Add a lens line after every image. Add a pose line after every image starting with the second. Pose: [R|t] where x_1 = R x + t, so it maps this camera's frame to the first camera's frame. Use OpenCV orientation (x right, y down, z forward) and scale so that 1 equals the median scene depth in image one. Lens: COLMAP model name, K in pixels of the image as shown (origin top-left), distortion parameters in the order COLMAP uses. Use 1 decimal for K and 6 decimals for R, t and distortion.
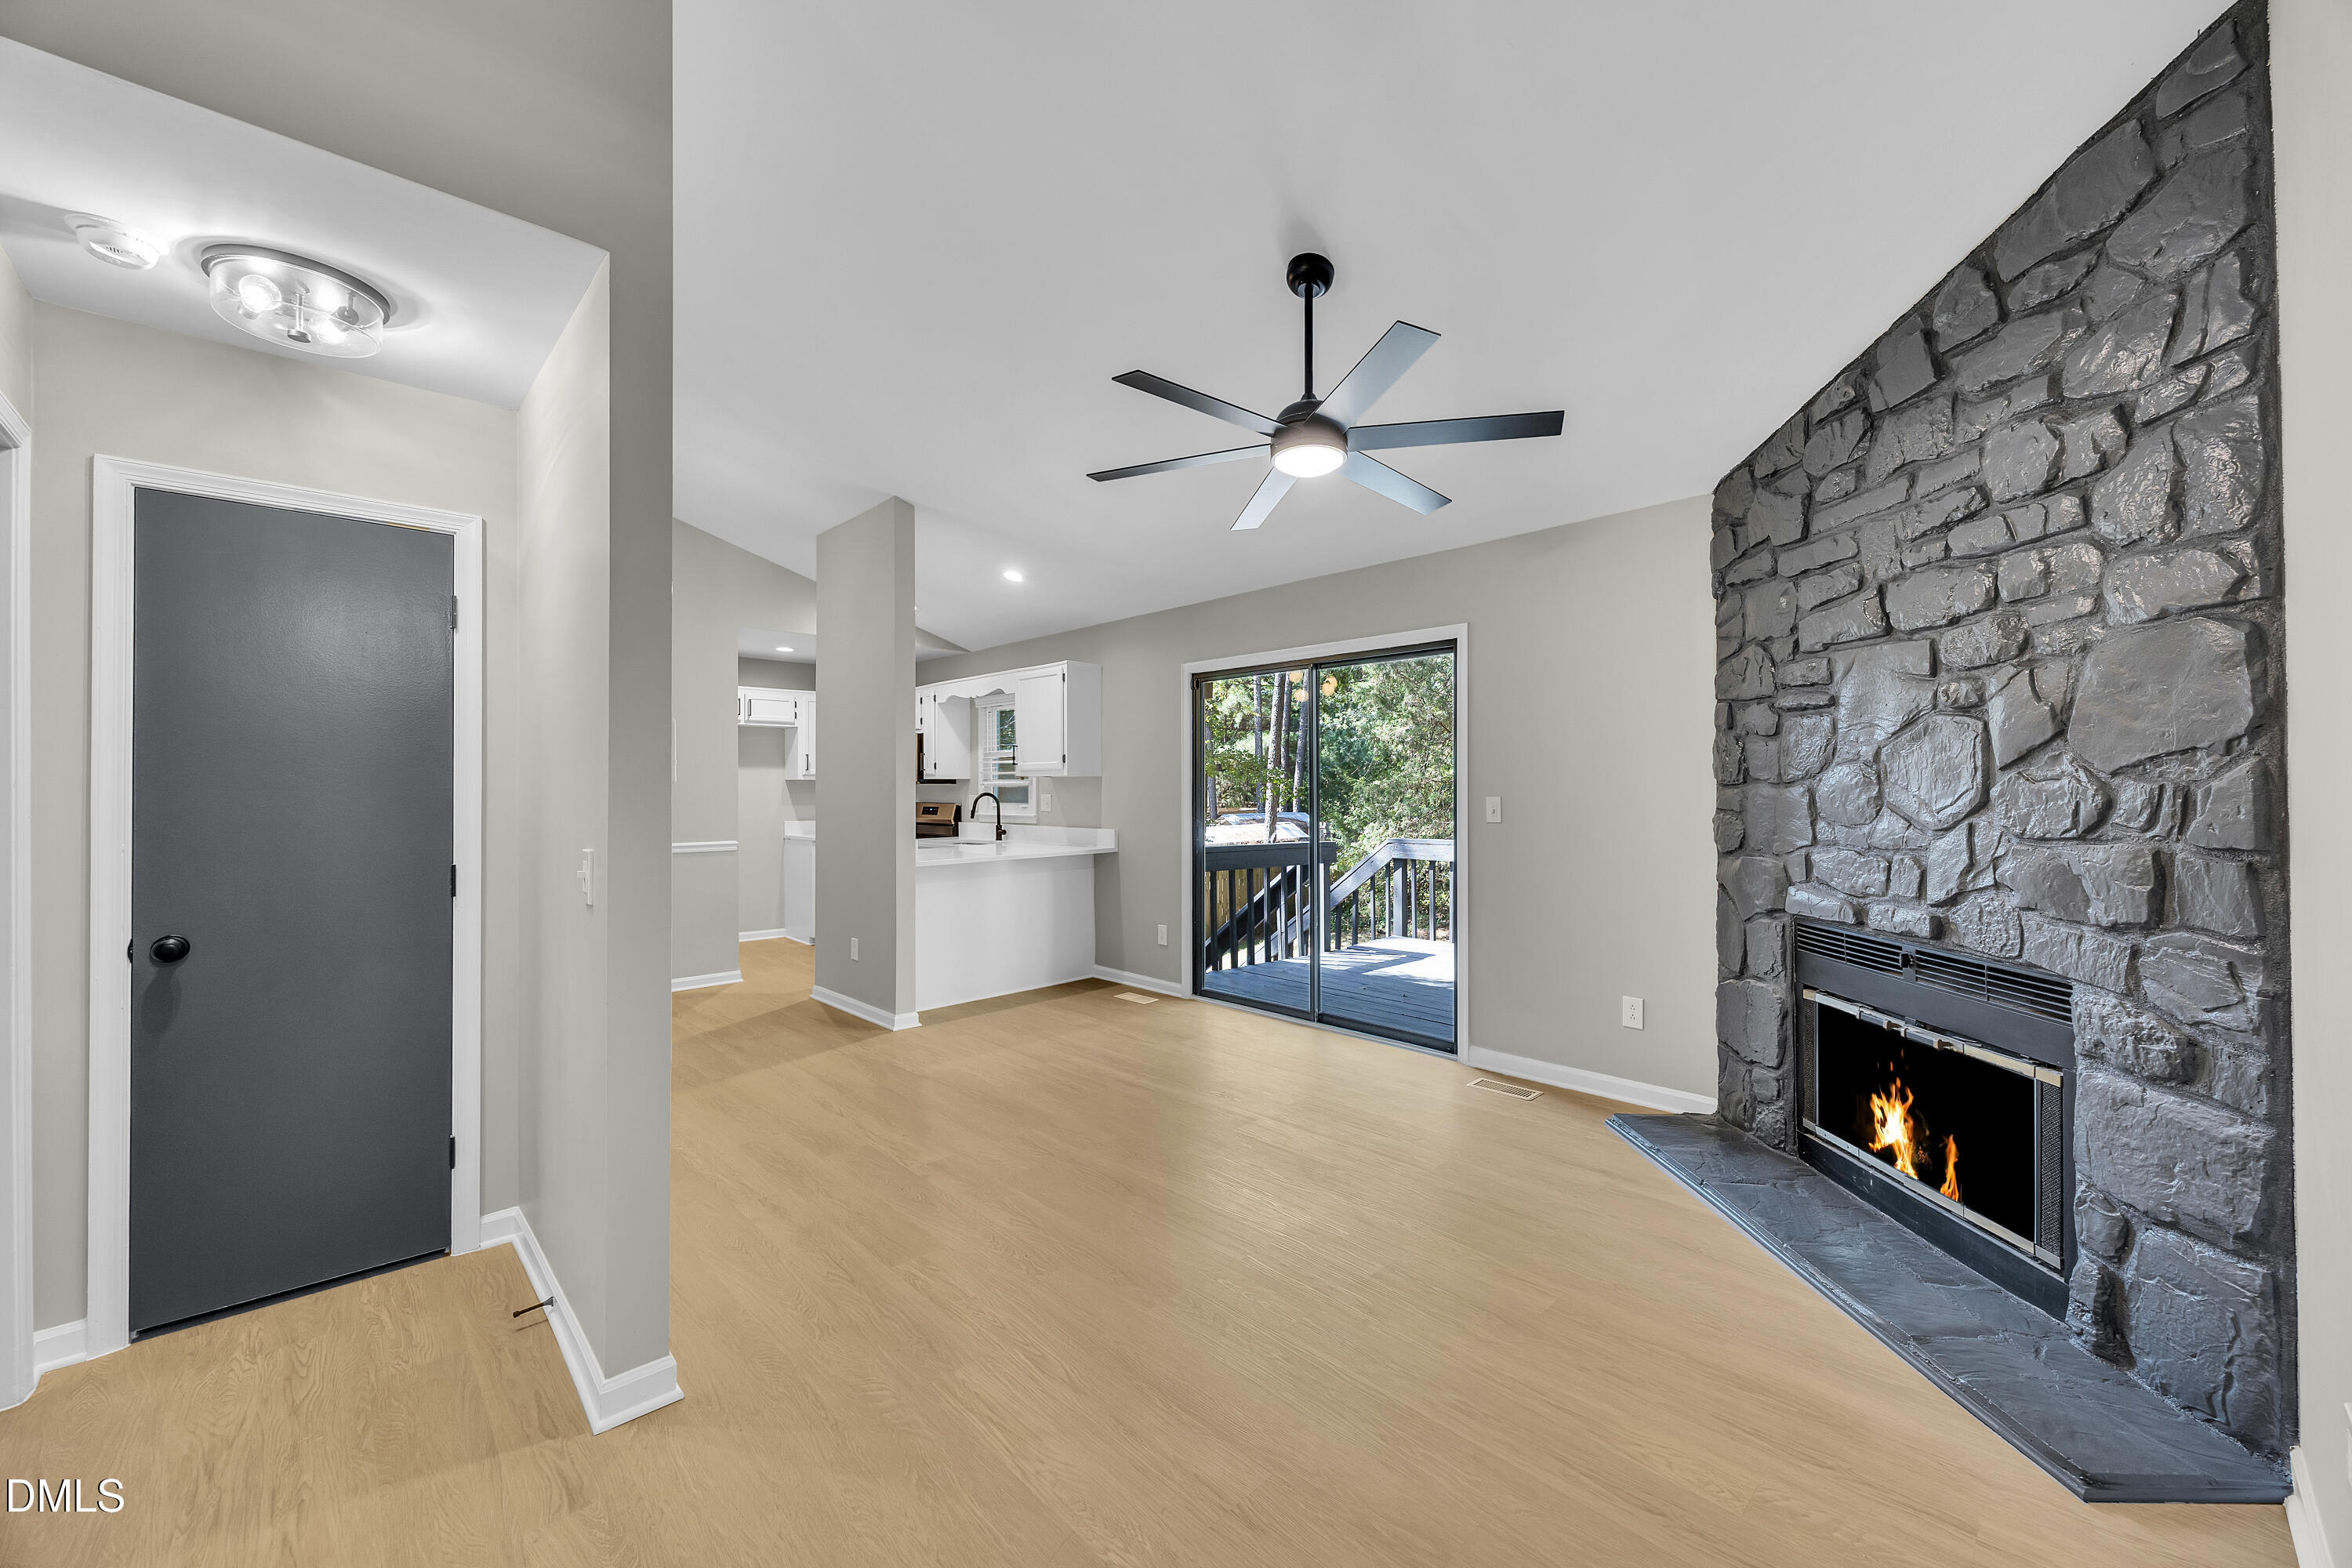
lens RADIAL K [[904.8, 0, 1171.0], [0, 904.8, 794.7], [0, 0, 1]] dist [-0.000210, -0.000097]
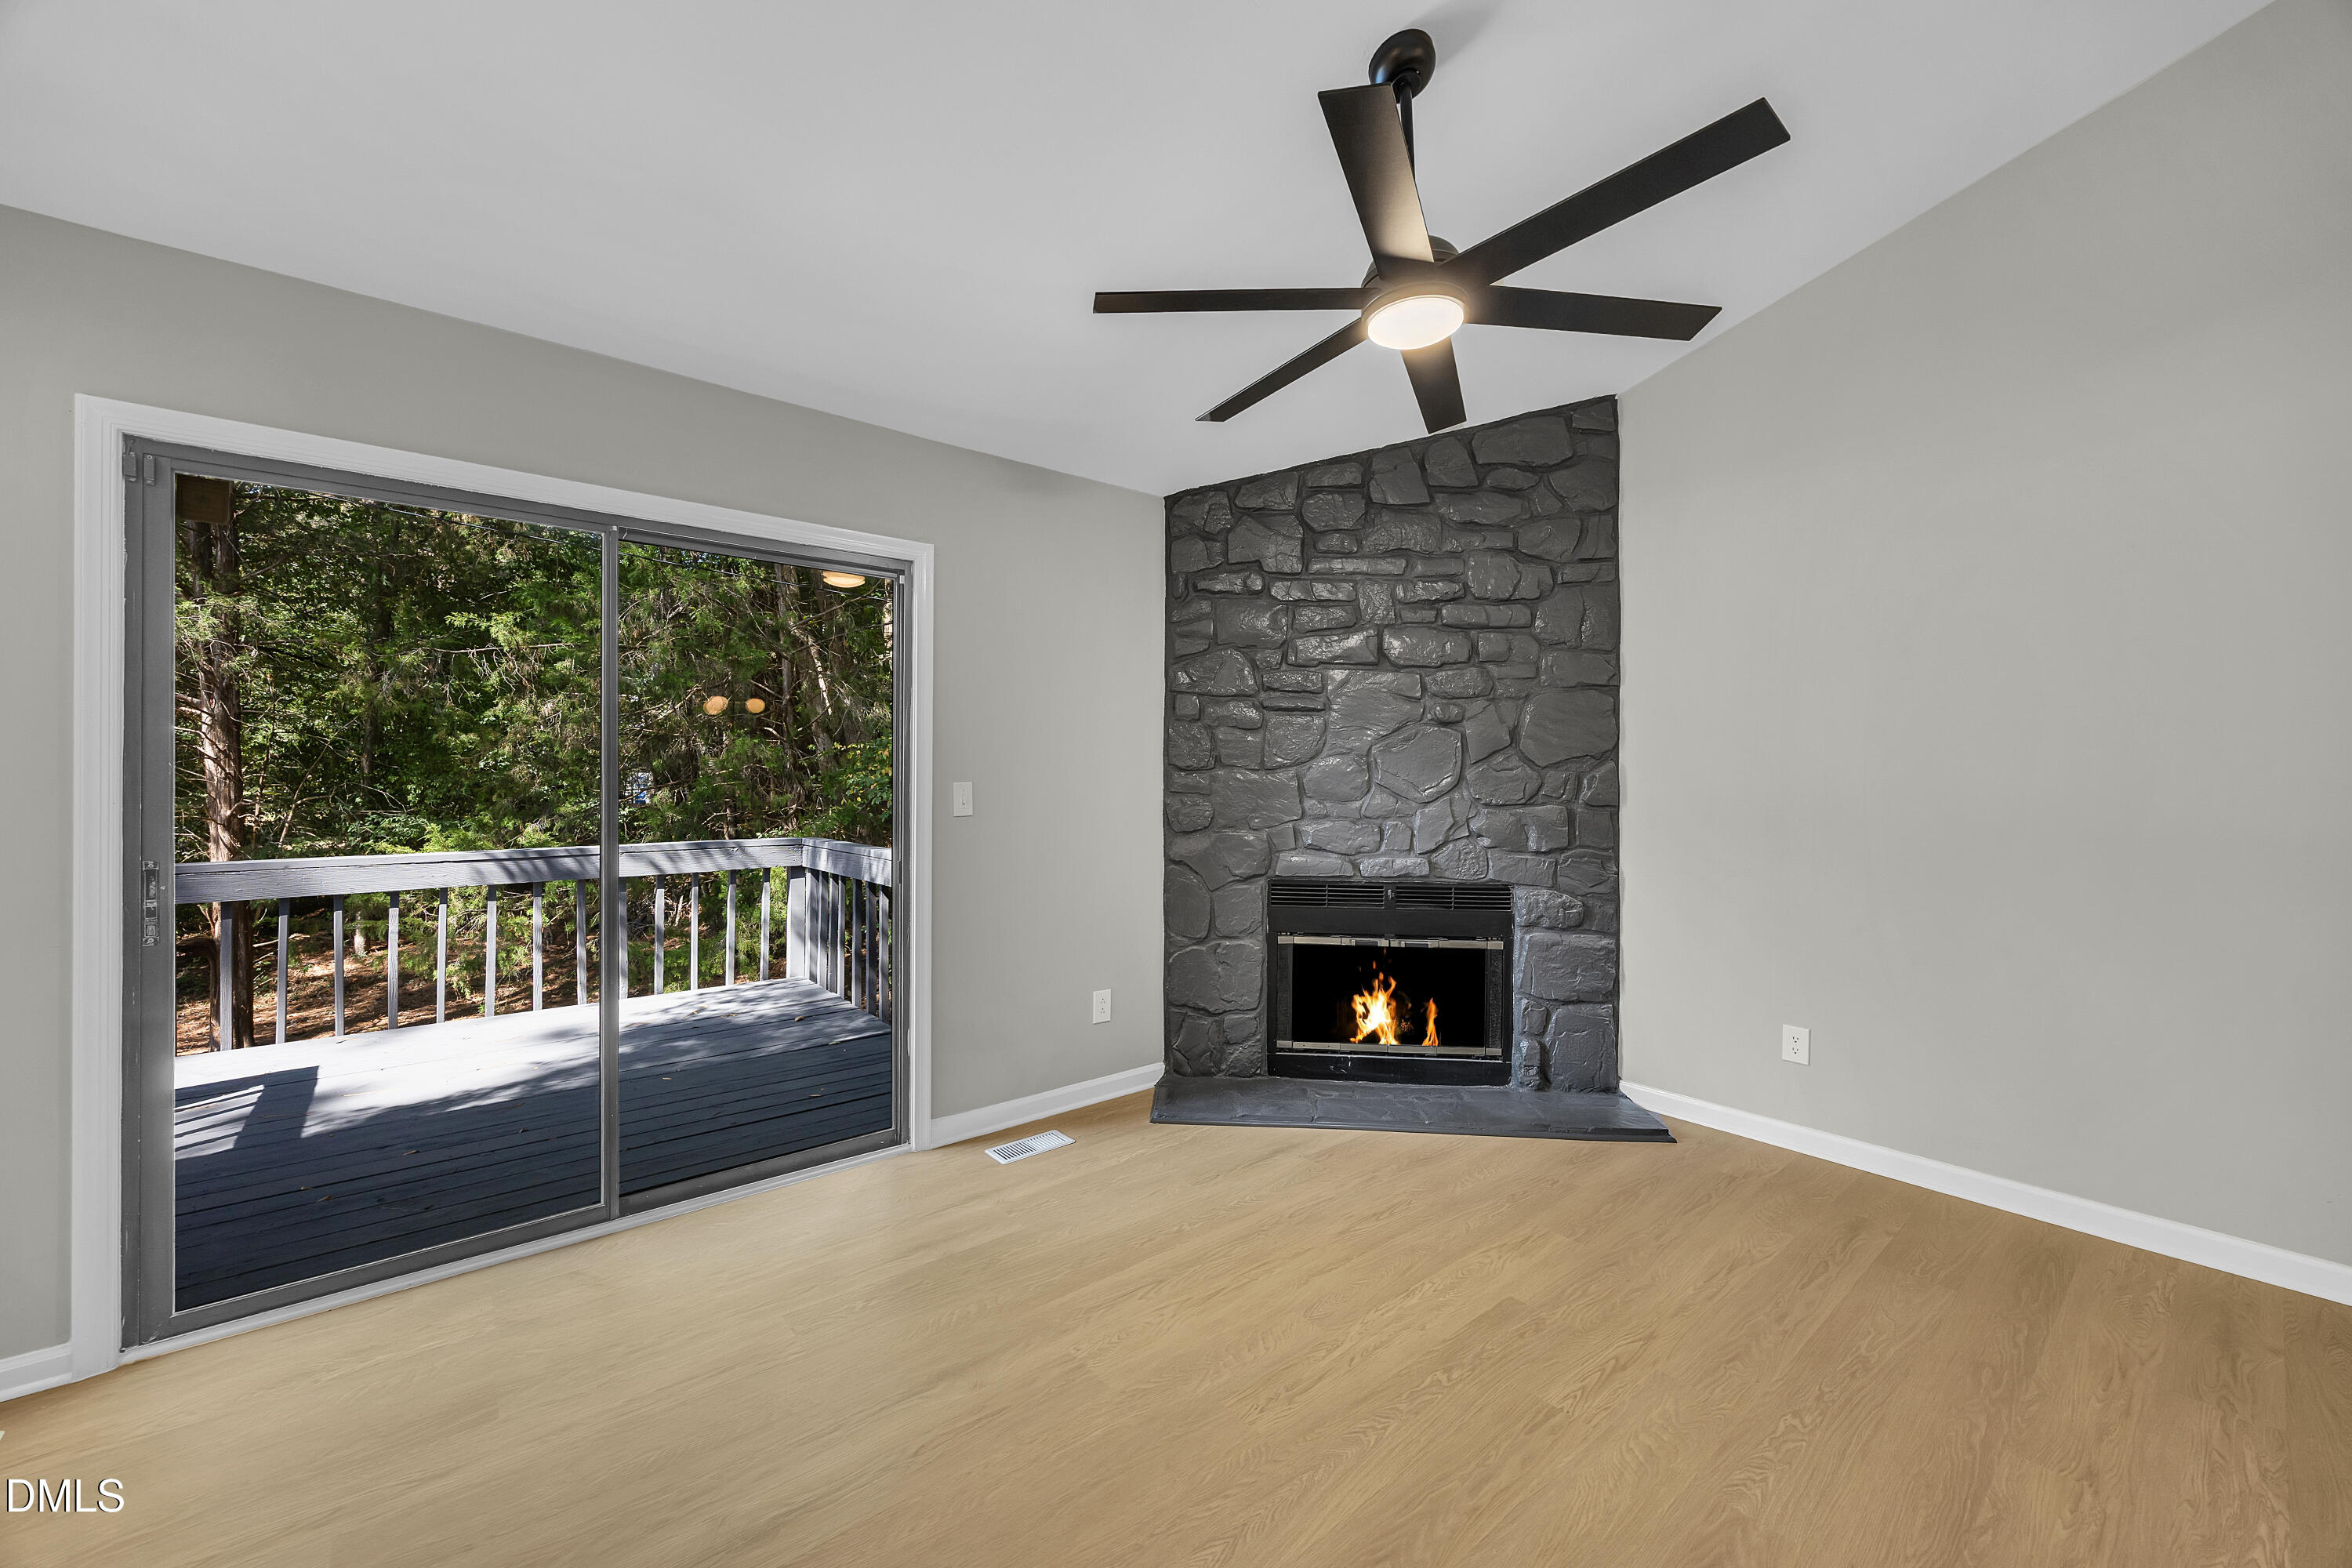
lens RADIAL K [[903.0, 0, 1176.0], [0, 903.0, 784.0], [0, 0, 1]] dist [0.000244, -0.000001]
pose [[0.063002, -0.001307, 0.998013, -0.621397], [-0.002240, 0.999996, 0.001451, 0.006897], [-0.998011, -0.002326, 0.062999, 1.224536]]
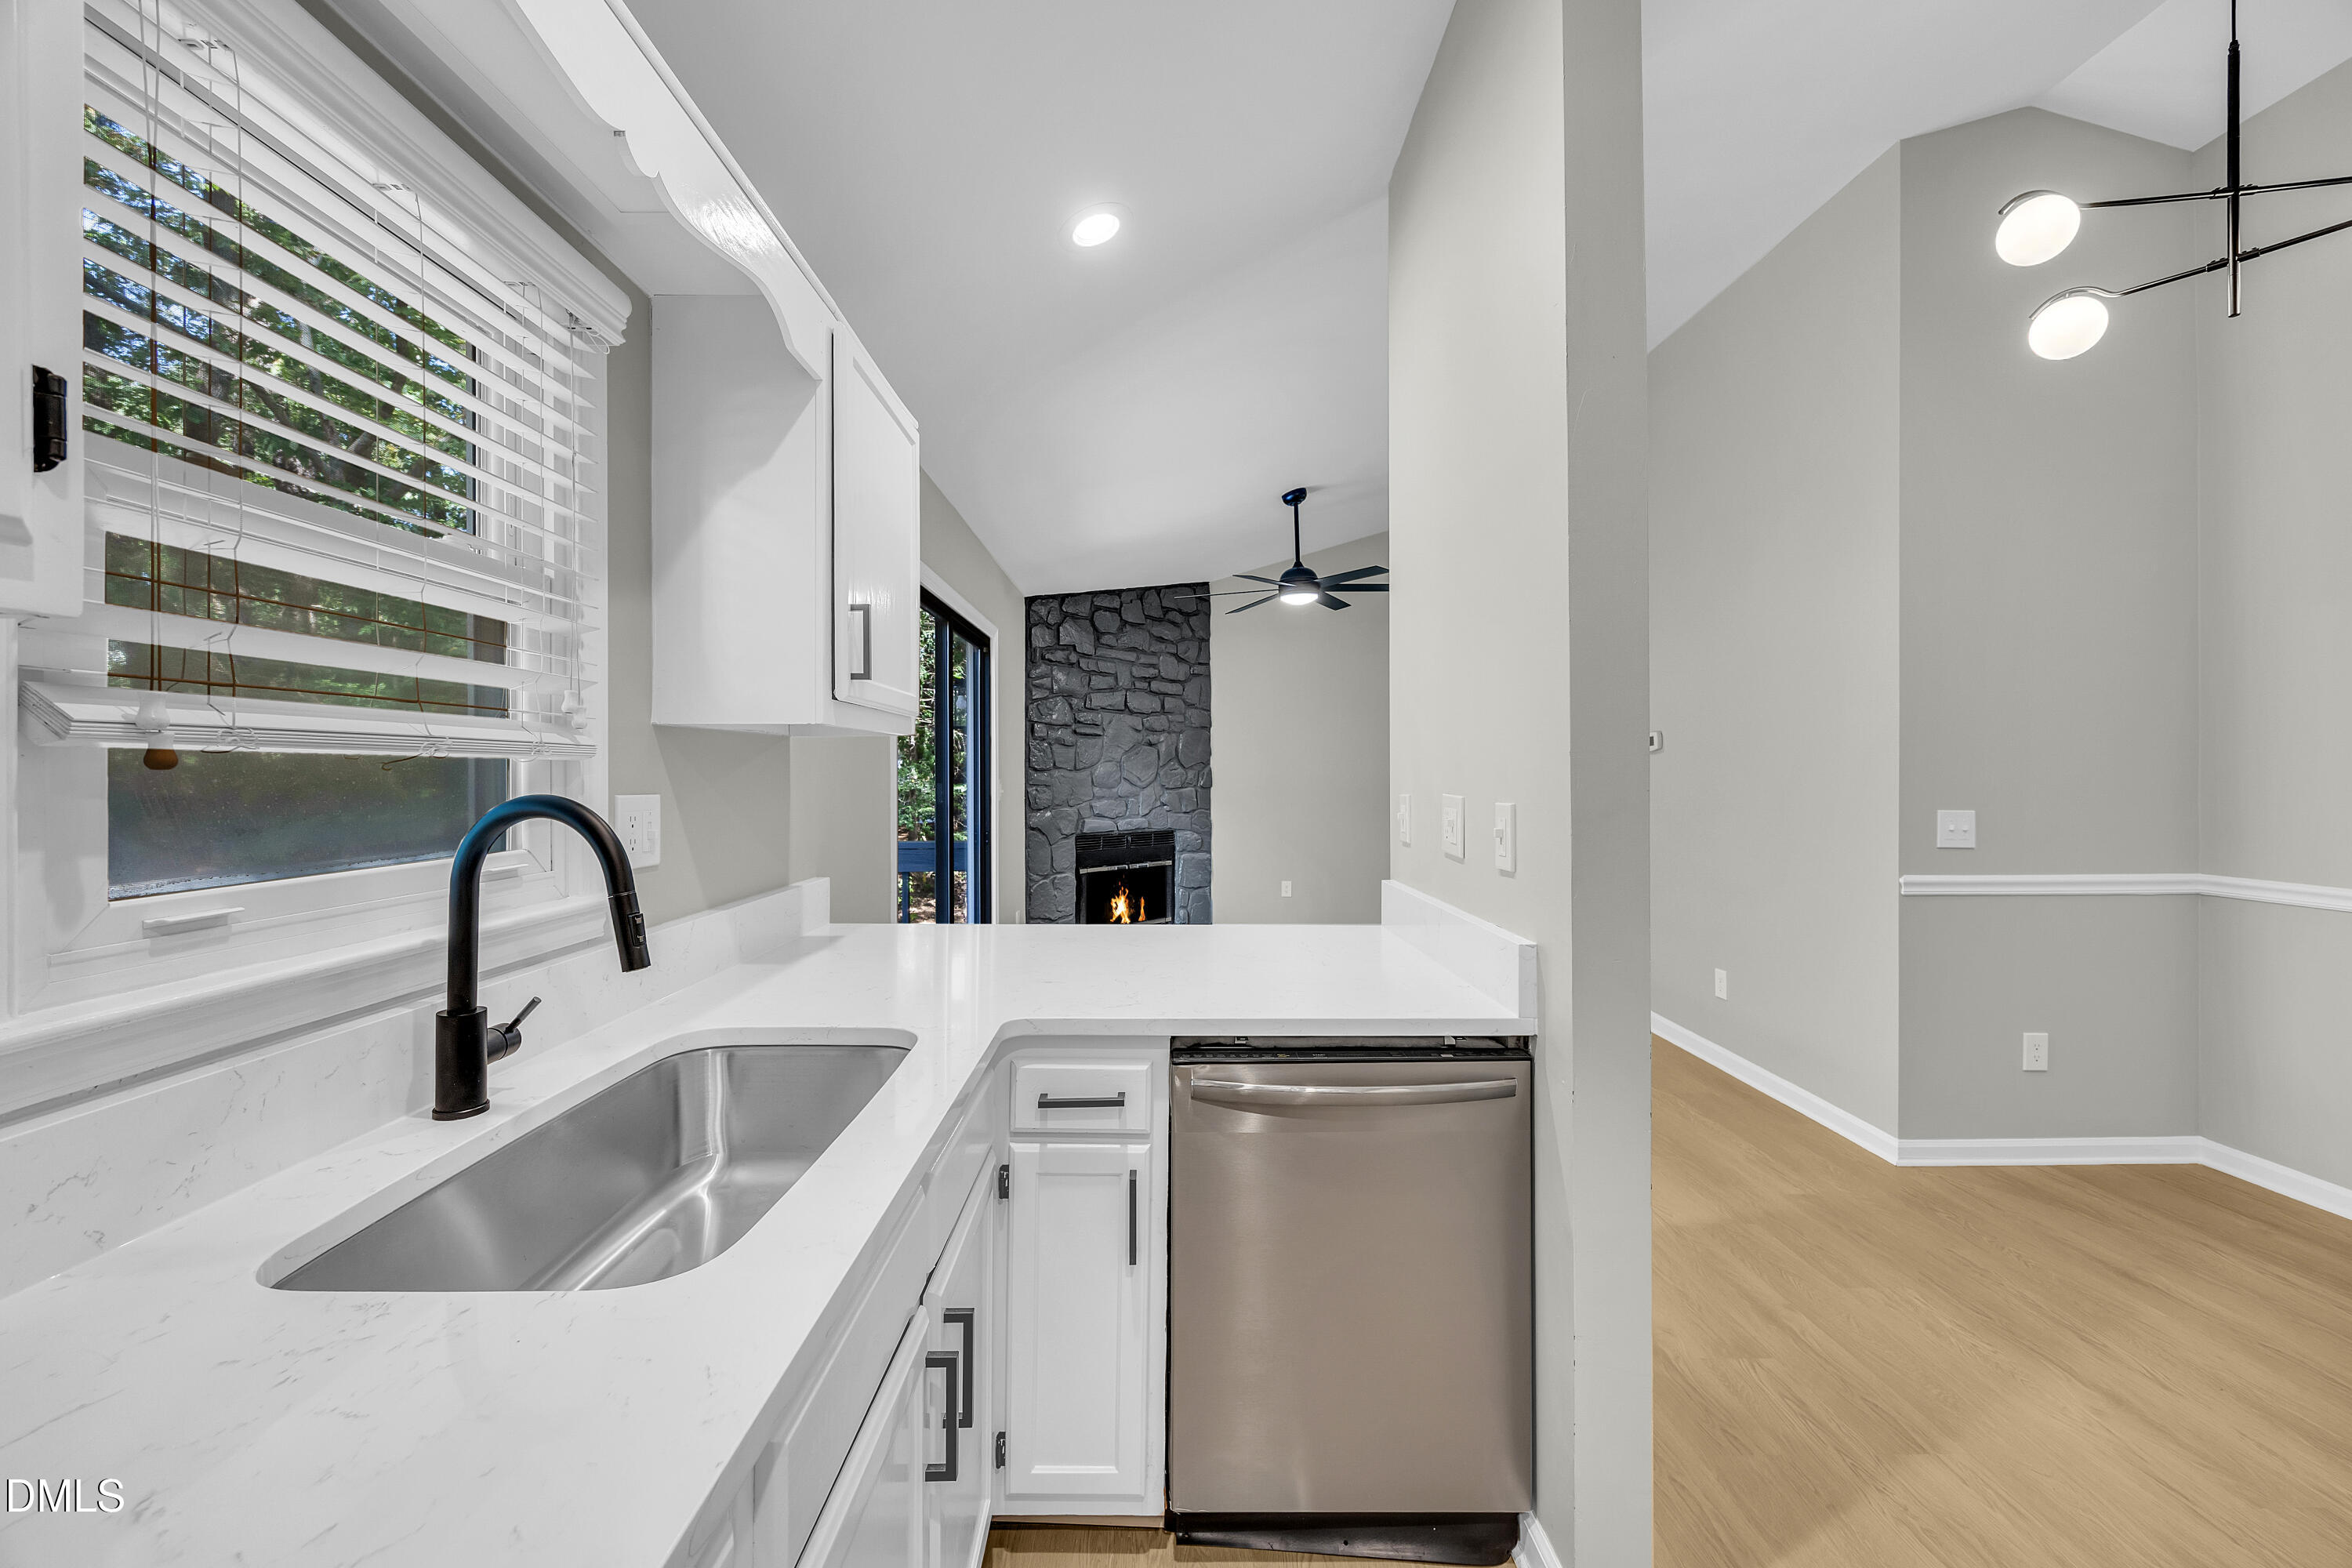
lens RADIAL K [[903.0, 0, 1176.0], [0, 903.0, 784.0], [0, 0, 1]] dist [0.000244, -0.000001]
pose [[-0.730708, -0.011072, 0.682600, -1.007615], [0.000212, 0.999865, 0.016445, -0.016411], [-0.682690, 0.012162, -0.730607, 2.716719]]
